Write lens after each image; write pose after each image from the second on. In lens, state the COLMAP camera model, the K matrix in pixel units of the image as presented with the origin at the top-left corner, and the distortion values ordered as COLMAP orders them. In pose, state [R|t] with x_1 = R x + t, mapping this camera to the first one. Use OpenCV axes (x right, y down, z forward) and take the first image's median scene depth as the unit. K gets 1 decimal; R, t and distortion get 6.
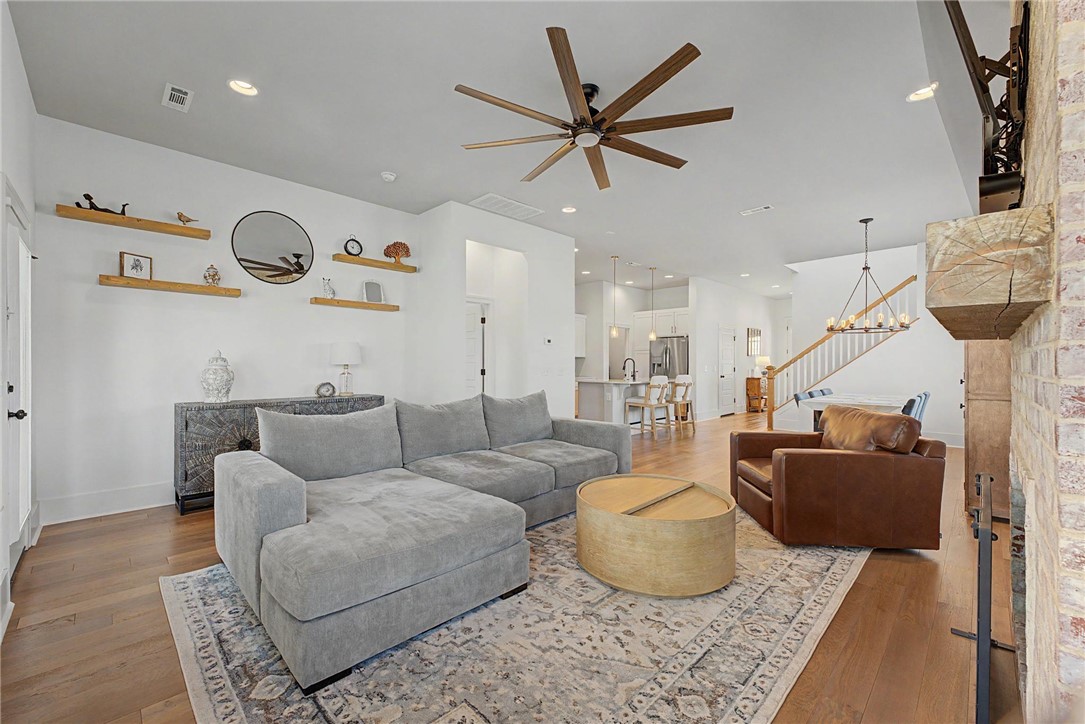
lens RADIAL K [[441.7, 0, 542.5], [0, 441.7, 362.0], [0, 0, 1]] dist [-0.002413, -0.000154]
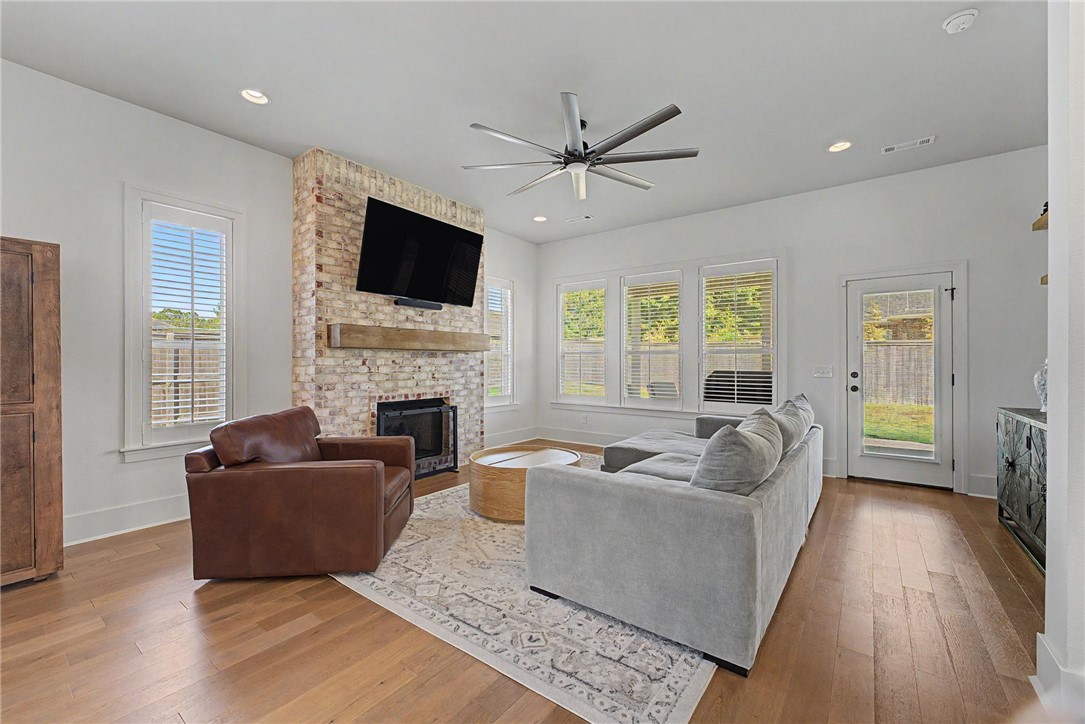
lens RADIAL K [[439.2, 0, 542.5], [0, 439.2, 362.0], [0, 0, 1]] dist [0.001495, 0.000663]
pose [[-0.989757, 0.003417, -0.142723, 0.298205], [0.004553, 0.999960, -0.007640, 0.005407], [0.142691, -0.008212, -0.989733, 1.783942]]
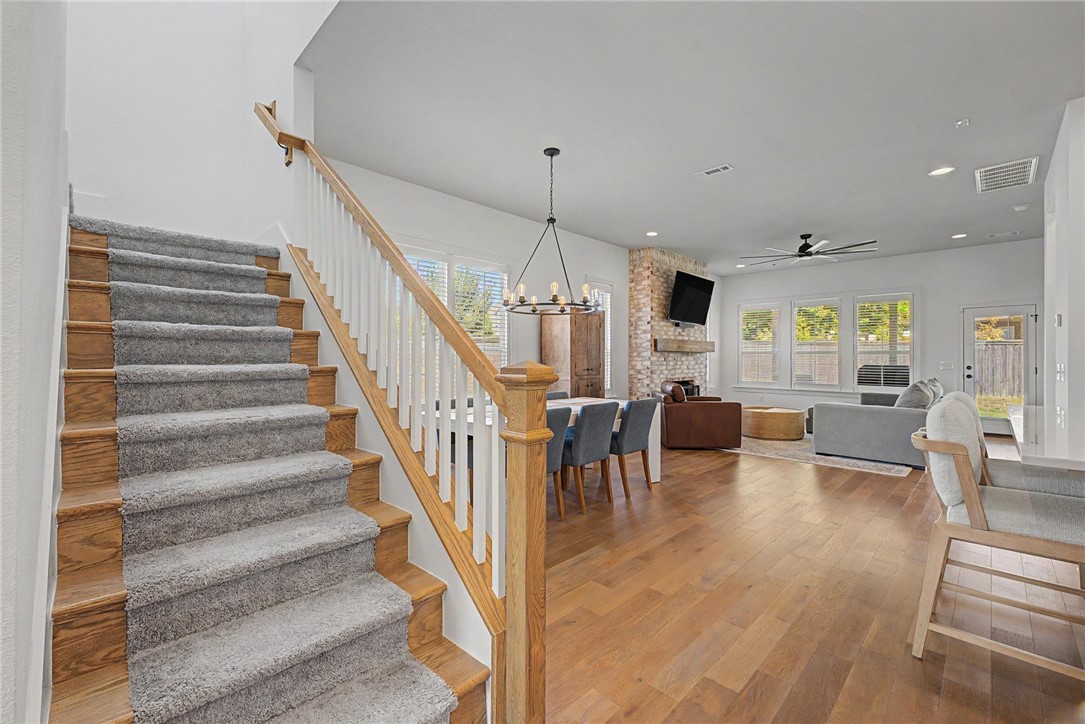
lens RADIAL K [[450.5, 0, 542.5], [0, 450.5, 362.0], [0, 0, 1]] dist [-0.000688, -0.000143]
pose [[-0.999998, 0.000952, 0.001463, 1.190030], [0.000952, 1.000000, -0.000228, 0.009676], [-0.001463, -0.000227, -0.999999, 2.735338]]
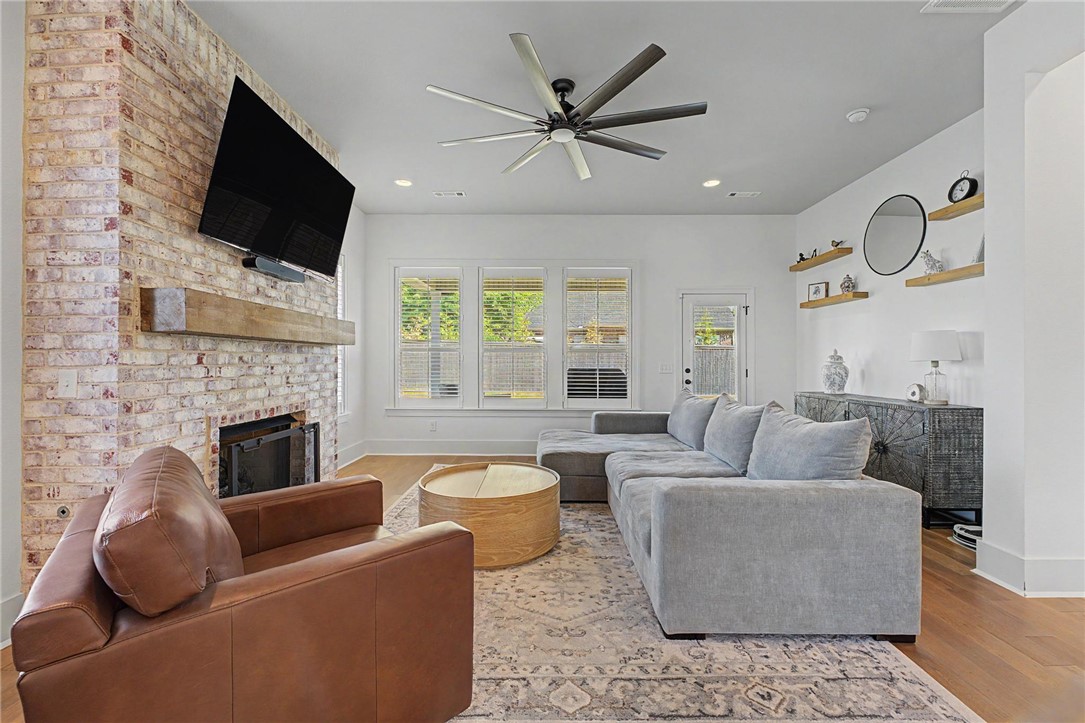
lens RADIAL K [[441.7, 0, 542.5], [0, 441.7, 361.5], [0, 0, 1]] dist [-0.002413, -0.000154]
pose [[-0.712292, 0.003585, -0.701875, 0.702152], [0.006358, 0.999979, -0.001345, 0.002445], [0.701855, -0.005421, -0.712299, 1.410087]]
